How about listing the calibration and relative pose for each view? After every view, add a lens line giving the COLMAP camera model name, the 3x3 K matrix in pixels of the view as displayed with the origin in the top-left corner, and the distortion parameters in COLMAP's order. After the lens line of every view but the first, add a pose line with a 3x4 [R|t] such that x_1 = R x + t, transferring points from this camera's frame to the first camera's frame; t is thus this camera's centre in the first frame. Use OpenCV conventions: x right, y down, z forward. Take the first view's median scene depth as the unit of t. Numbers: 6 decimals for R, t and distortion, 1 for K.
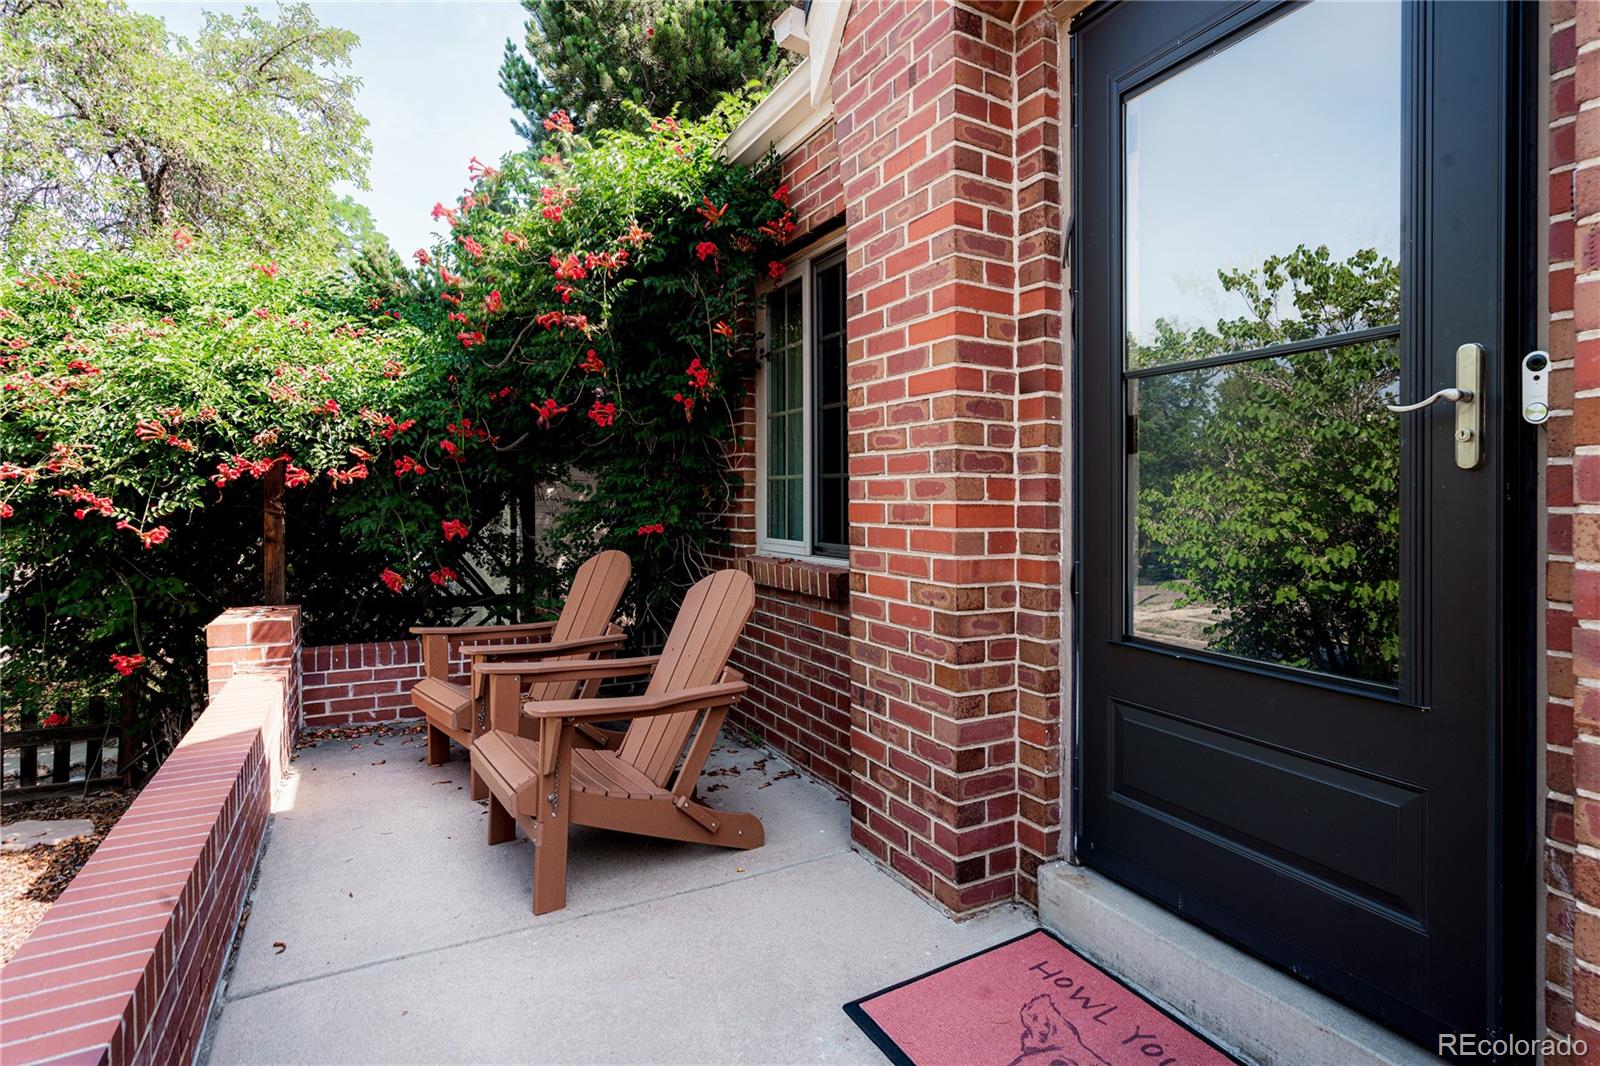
lens RADIAL K [[911.5, 0, 871.3], [0, 911.5, 544.3], [0, 0, 1]] dist [-0.002574, -0.000243]
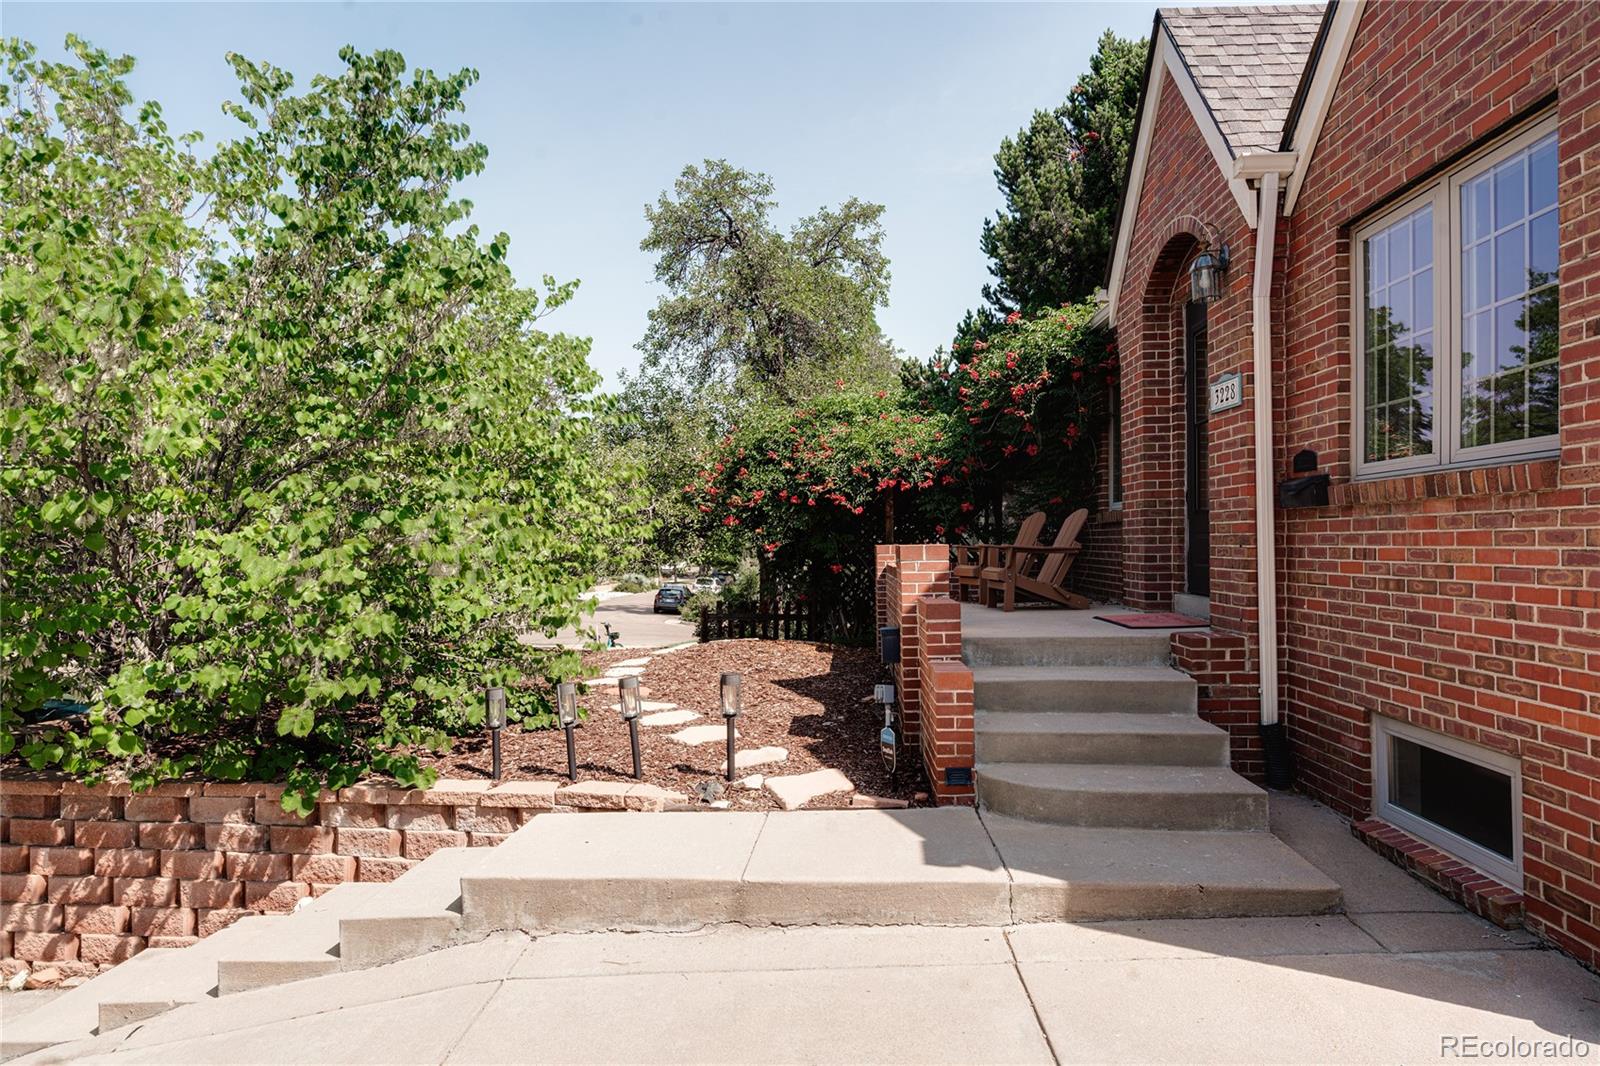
lens RADIAL K [[863.7, 0, 735.8], [0, 863.7, 557.3], [0, 0, 1]] dist [0.010347, 0.001456]
pose [[0.795913, -0.005414, -0.605387, 0.688765], [-0.004372, 0.999883, -0.014689, 0.261814], [0.605395, 0.014338, 0.795796, -1.905603]]
